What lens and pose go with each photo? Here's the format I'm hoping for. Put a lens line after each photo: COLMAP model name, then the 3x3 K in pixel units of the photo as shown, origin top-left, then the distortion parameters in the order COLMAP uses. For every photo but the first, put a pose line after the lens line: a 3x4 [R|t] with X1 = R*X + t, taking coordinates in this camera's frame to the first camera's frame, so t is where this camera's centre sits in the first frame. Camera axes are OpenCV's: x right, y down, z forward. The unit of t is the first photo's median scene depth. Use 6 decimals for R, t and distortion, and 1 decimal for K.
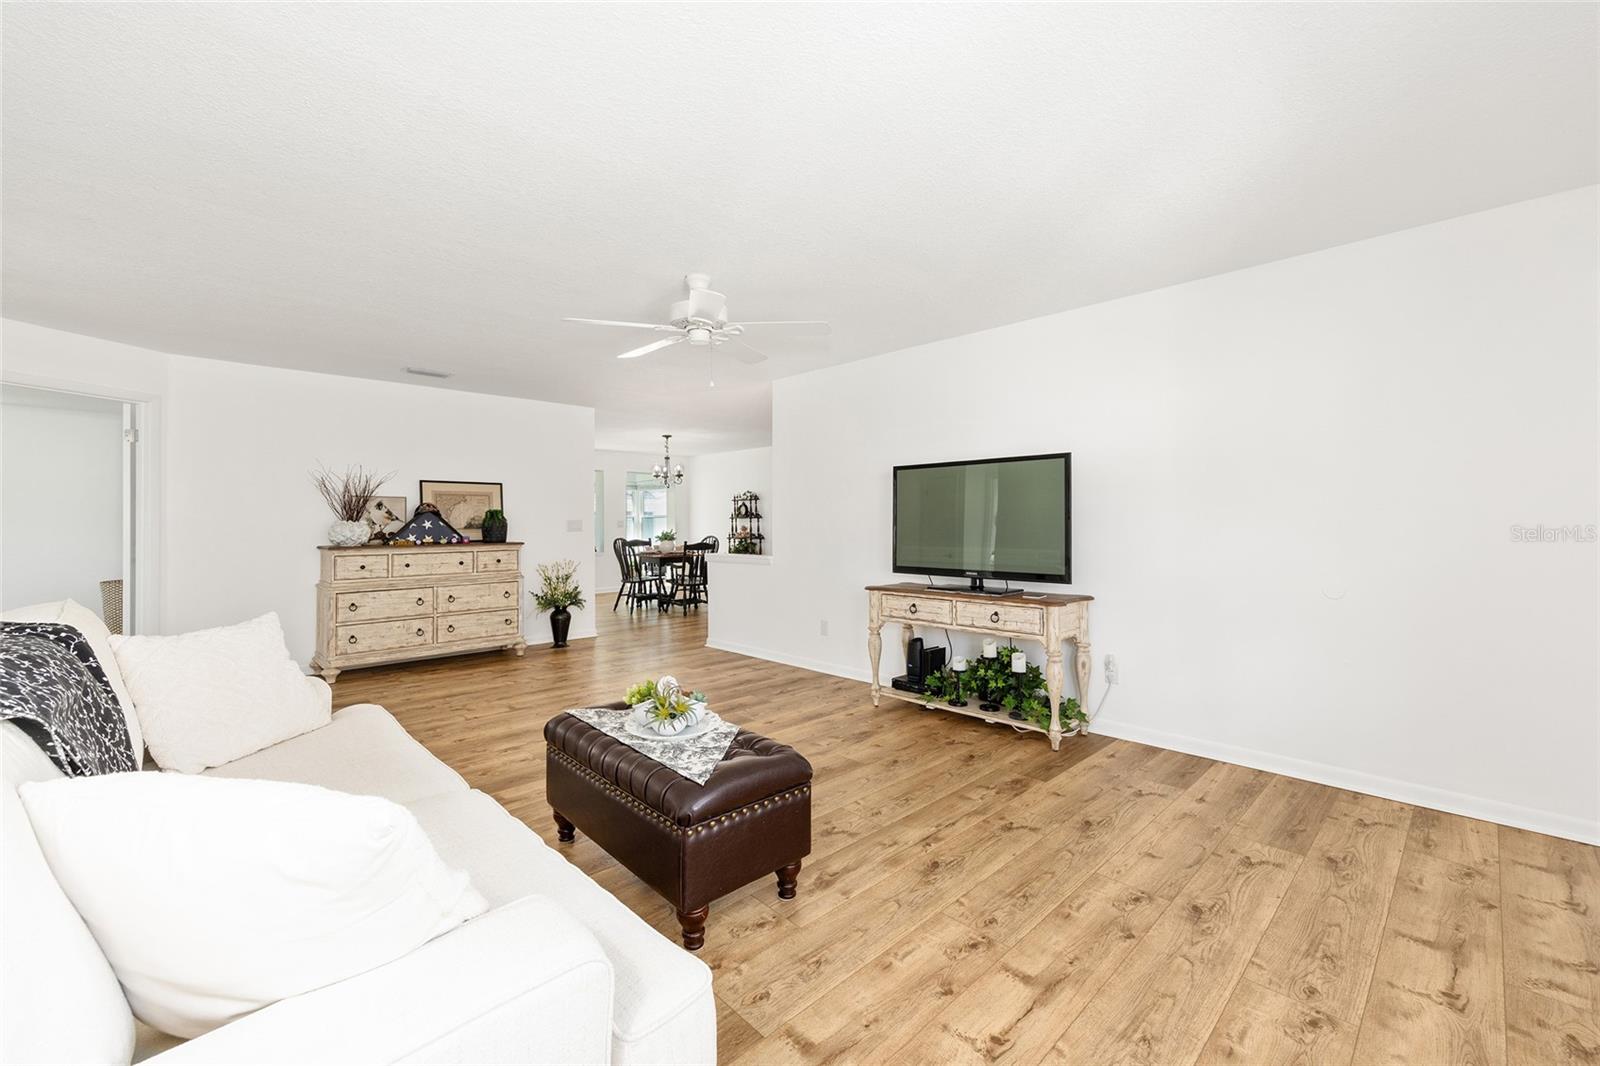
lens RADIAL K [[651.3, 0, 802.4], [0, 651.3, 523.9], [0, 0, 1]] dist [-0.002818, 0.000019]
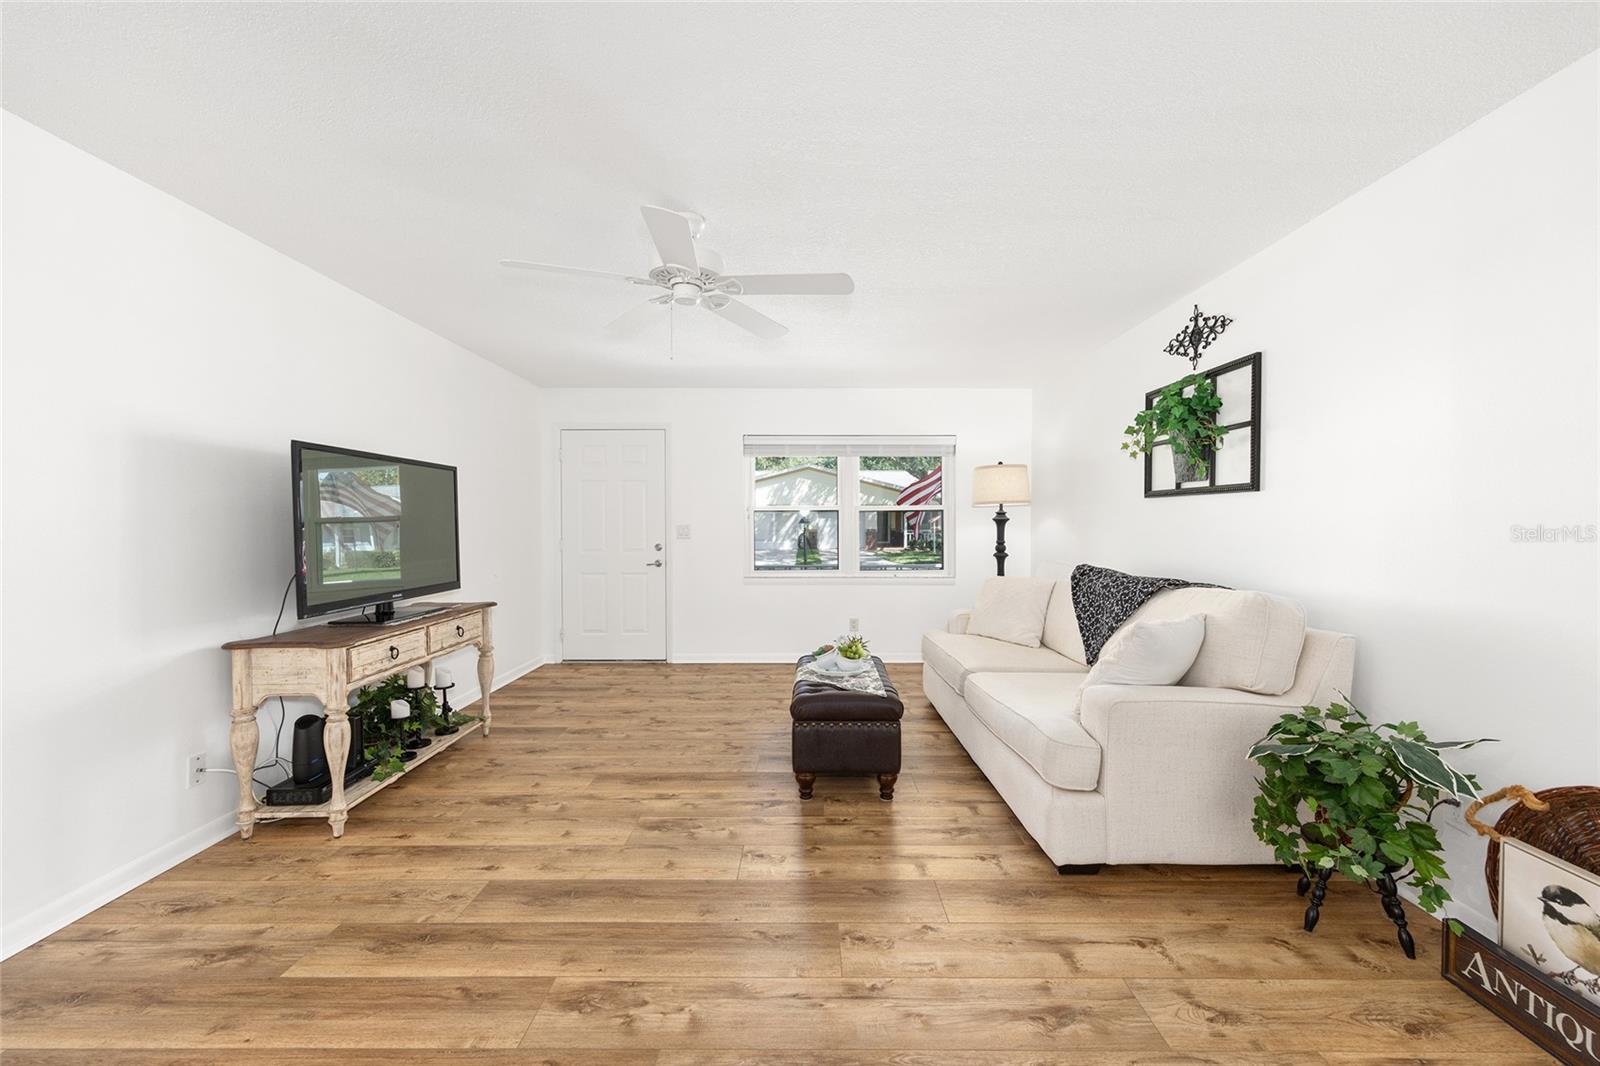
lens RADIAL K [[641.8, 0, 806.3], [0, 641.8, 529.3], [0, 0, 1]] dist [-0.000323, 0.000356]
pose [[-0.723638, -0.001064, 0.690179, -0.499793], [0.007447, 0.999929, 0.009350, -0.007909], [-0.690140, 0.011906, -0.723578, 0.915322]]
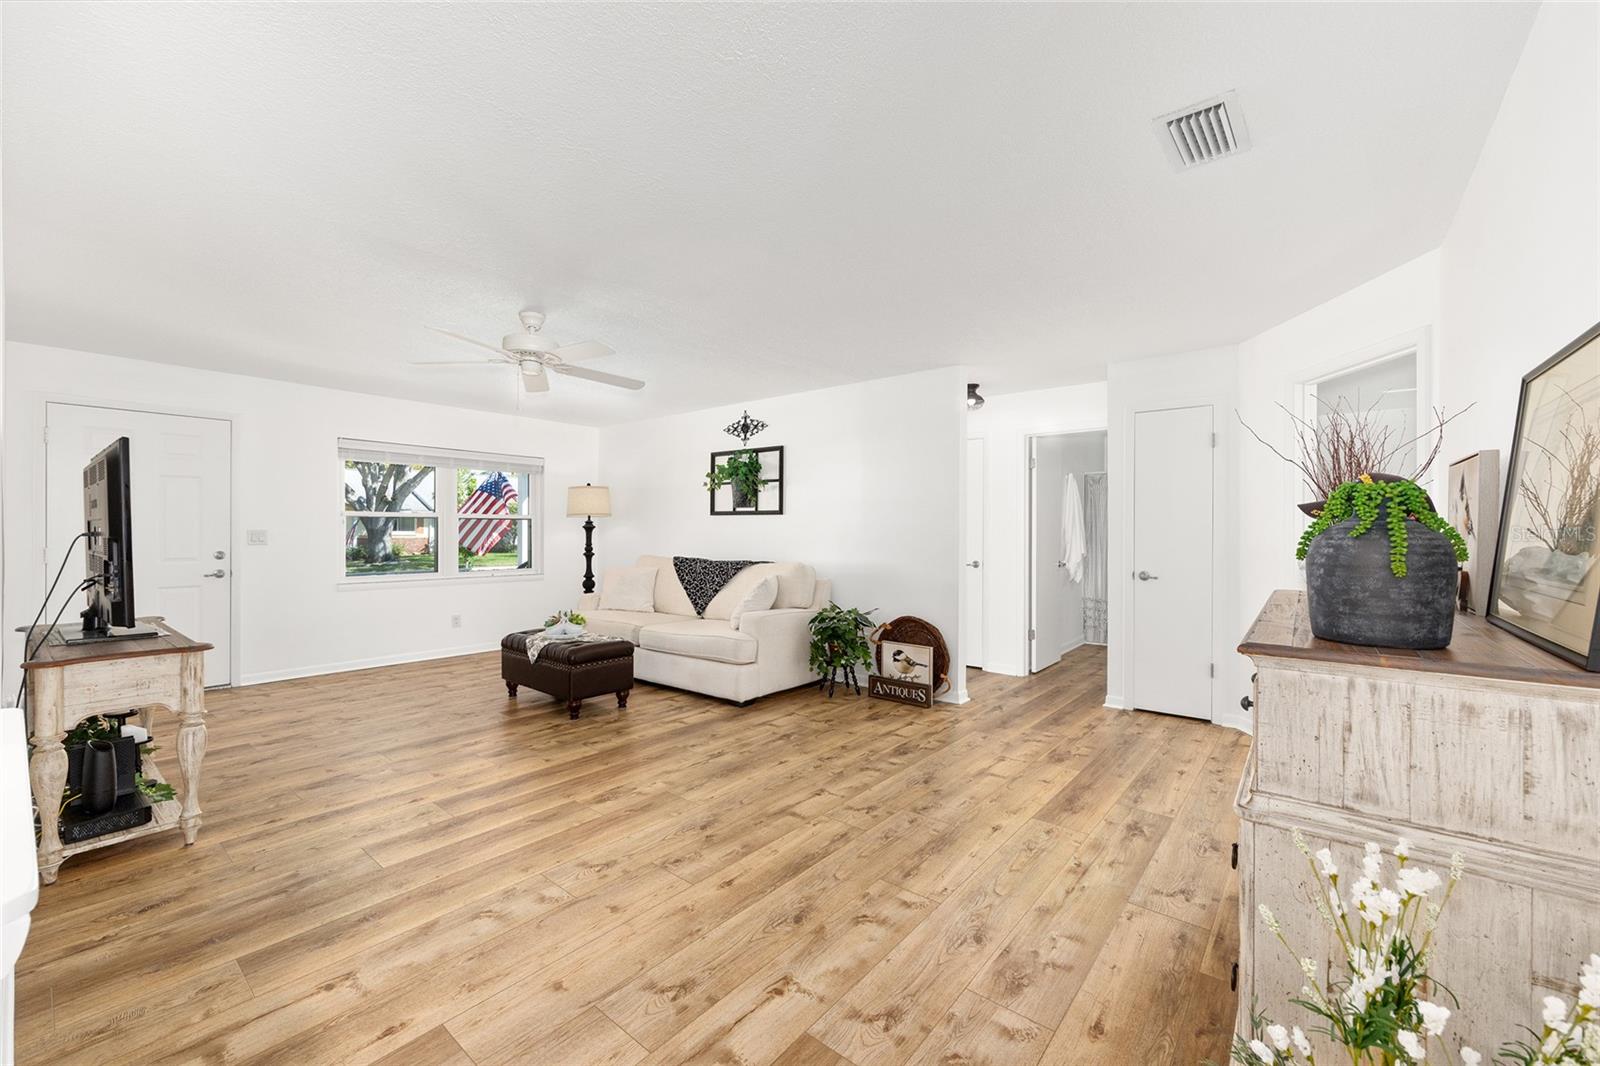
lens RADIAL K [[641.8, 0, 806.3], [0, 641.8, 529.3], [0, 0, 1]] dist [-0.000323, 0.000356]
pose [[-0.991967, 0.000224, -0.126500, -0.304505], [0.000056, 0.999999, 0.001331, -0.008722], [0.126500, 0.001313, -0.991966, 1.344731]]
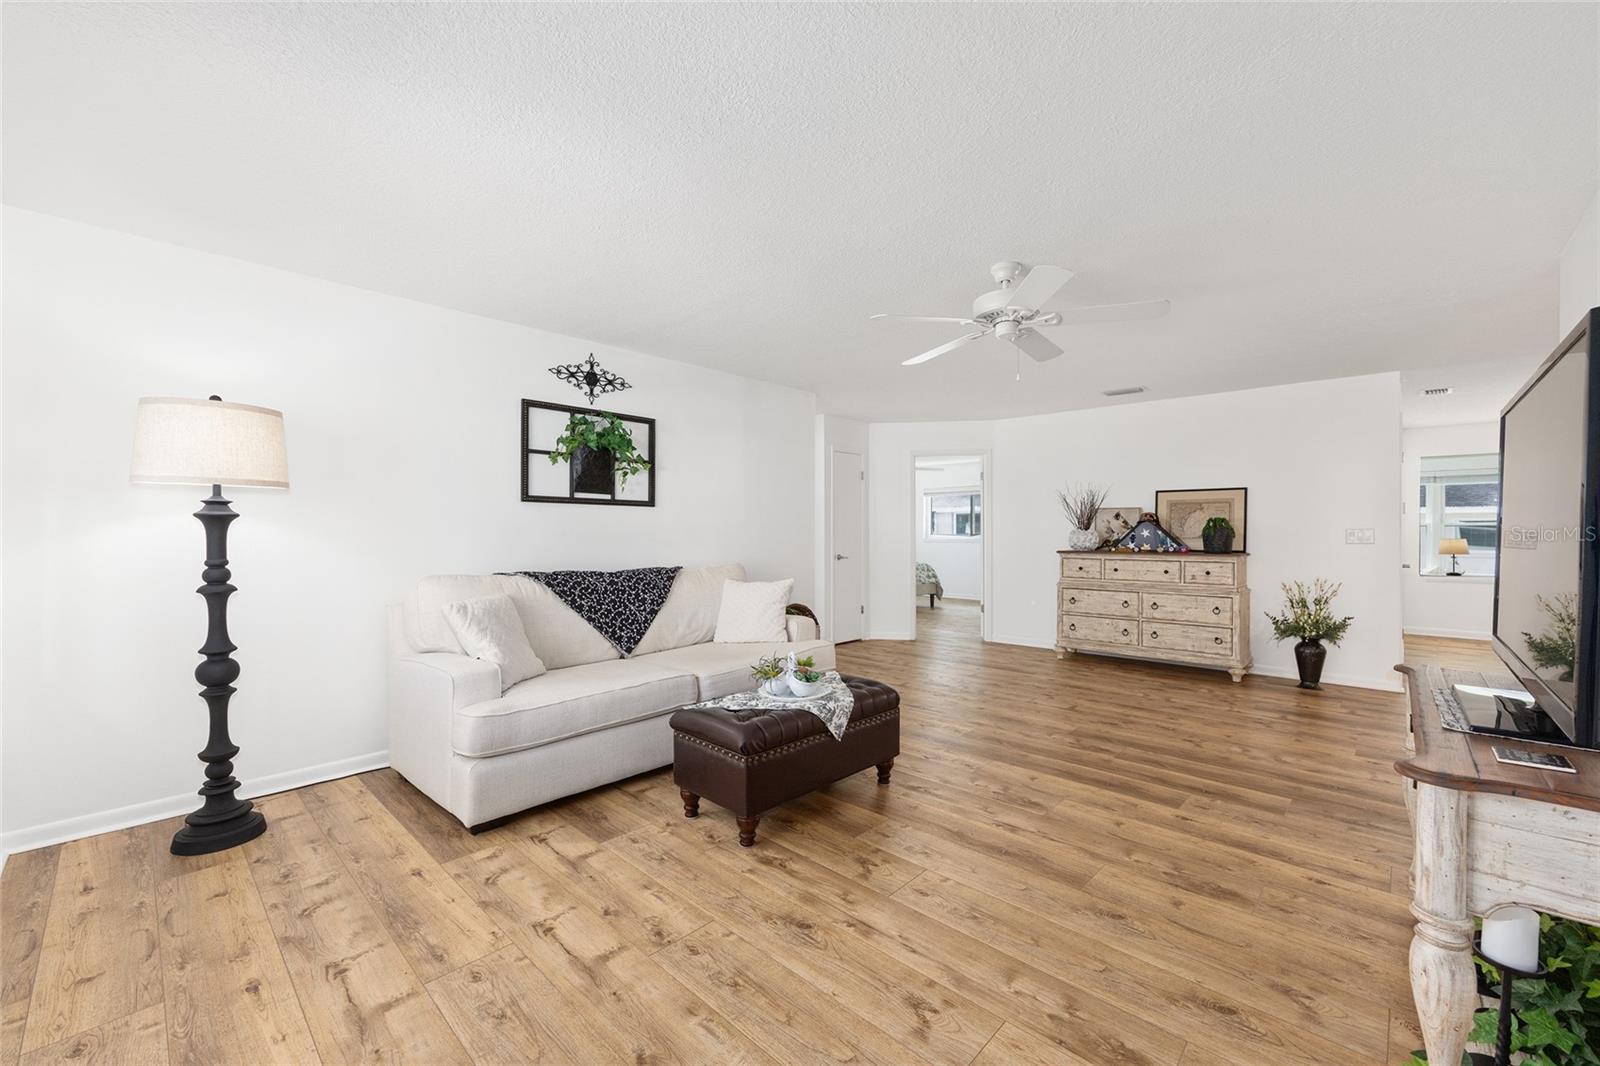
lens RADIAL K [[640.4, 0, 800.0], [0, 640.4, 533.0], [0, 0, 1]] dist [-0.003648, 0.000798]
pose [[0.048107, 0.007352, -0.998815, 0.460165], [-0.004652, 0.999964, 0.007136, -0.004463], [0.998831, 0.004303, 0.048139, 0.413267]]
